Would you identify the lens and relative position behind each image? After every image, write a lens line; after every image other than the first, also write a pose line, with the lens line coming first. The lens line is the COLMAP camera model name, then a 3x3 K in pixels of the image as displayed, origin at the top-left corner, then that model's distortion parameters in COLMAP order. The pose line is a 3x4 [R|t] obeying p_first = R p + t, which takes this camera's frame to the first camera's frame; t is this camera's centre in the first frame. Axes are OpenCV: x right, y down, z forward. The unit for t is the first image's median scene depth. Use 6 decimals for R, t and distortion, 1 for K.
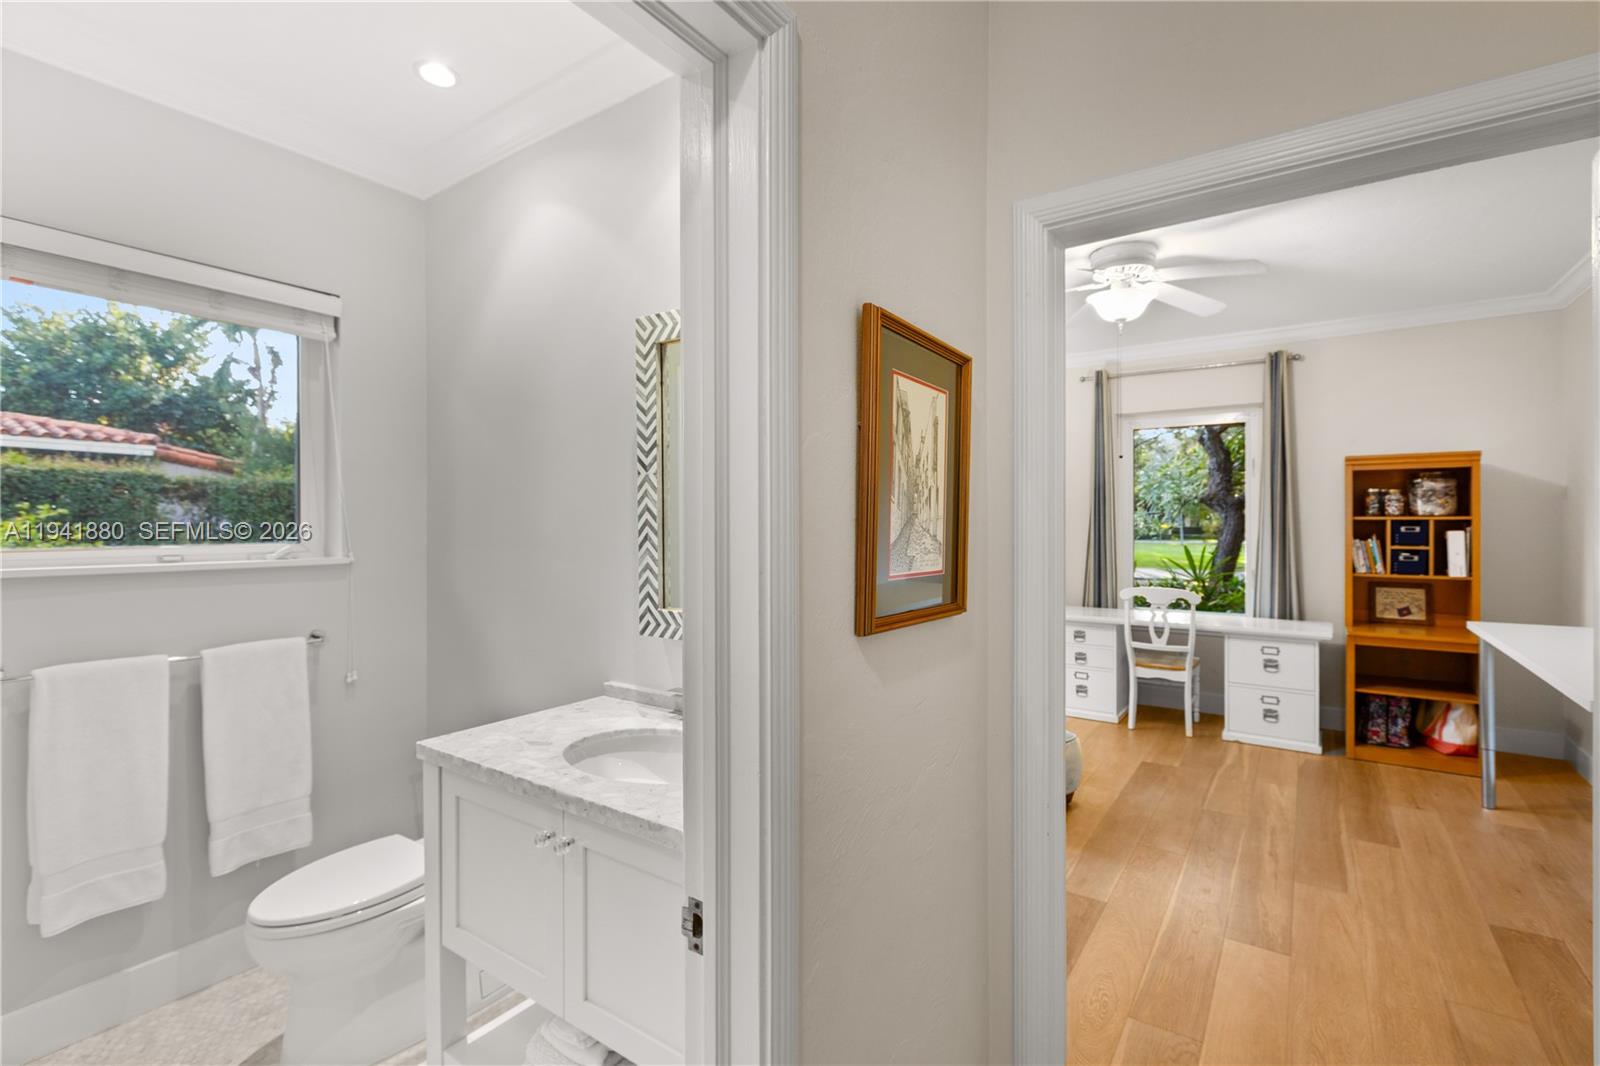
lens RADIAL K [[717.1, 0, 800.0], [0, 717.1, 533.0], [0, 0, 1]] dist [0.000337, -0.000591]
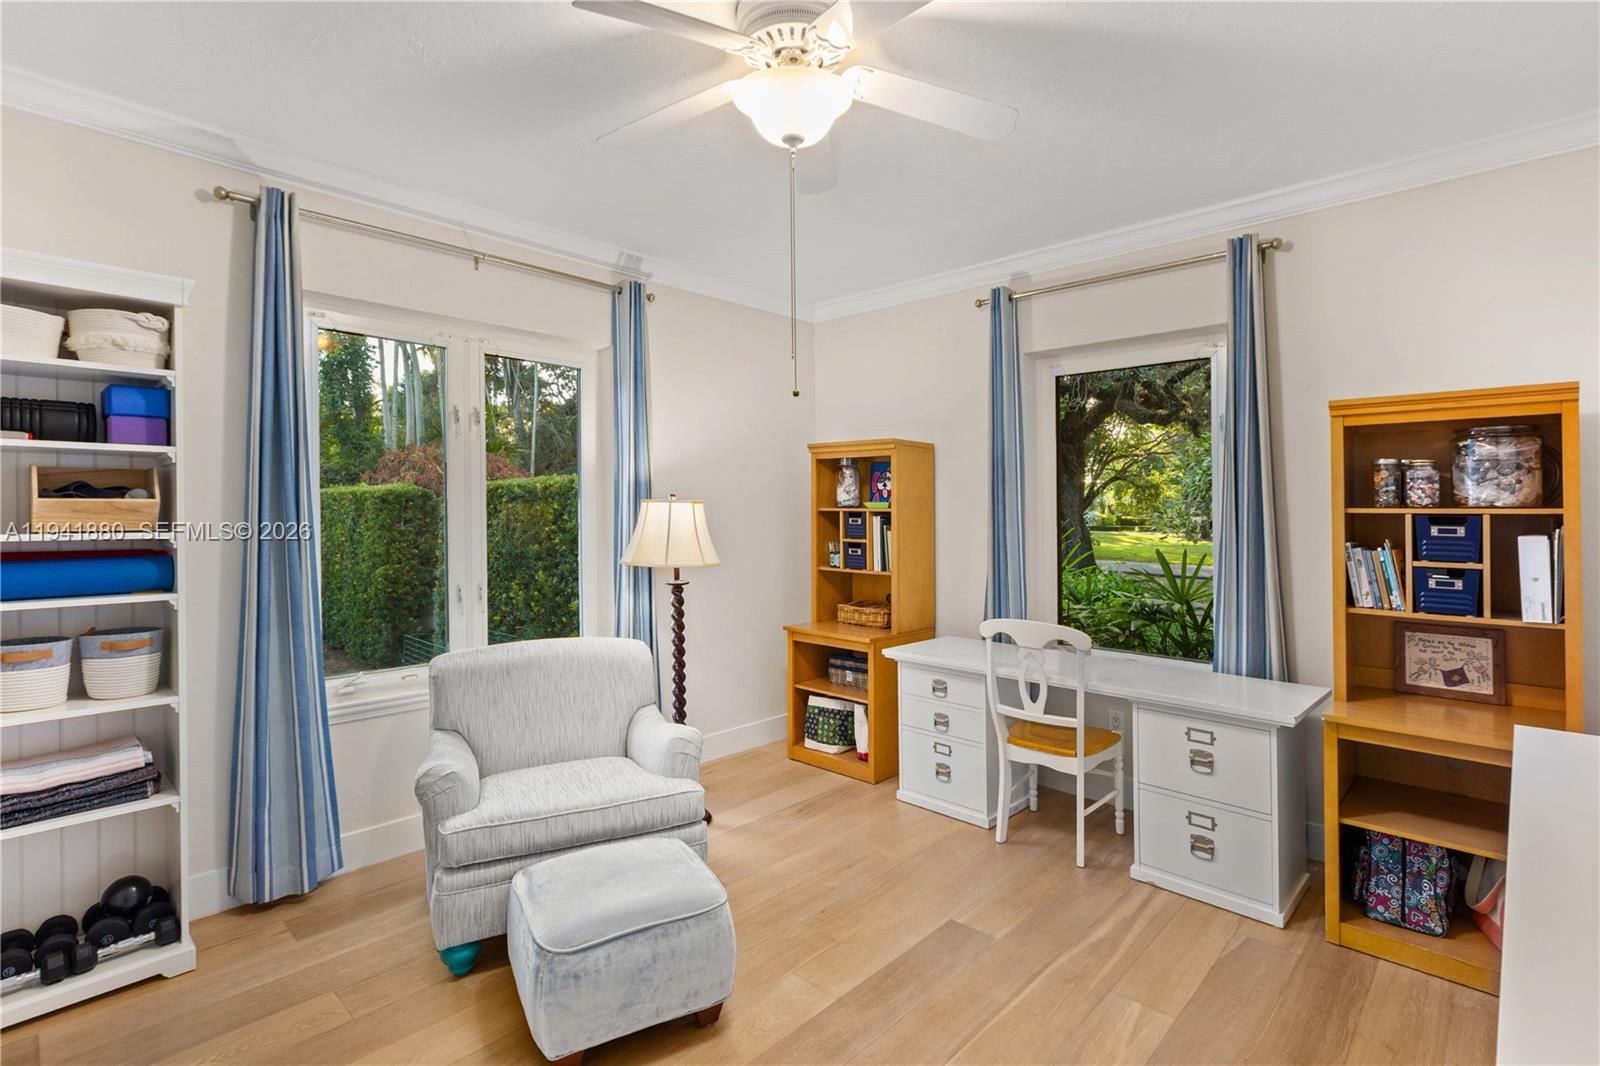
lens RADIAL K [[765.9, 0, 803.9], [0, 765.9, 514.7], [0, 0, 1]] dist [0.000993, 0.000056]
pose [[0.990990, 0.006123, -0.133798, 0.434173], [-0.007597, 0.999916, -0.010507, -0.007955], [0.133723, 0.011429, 0.990953, 0.348698]]
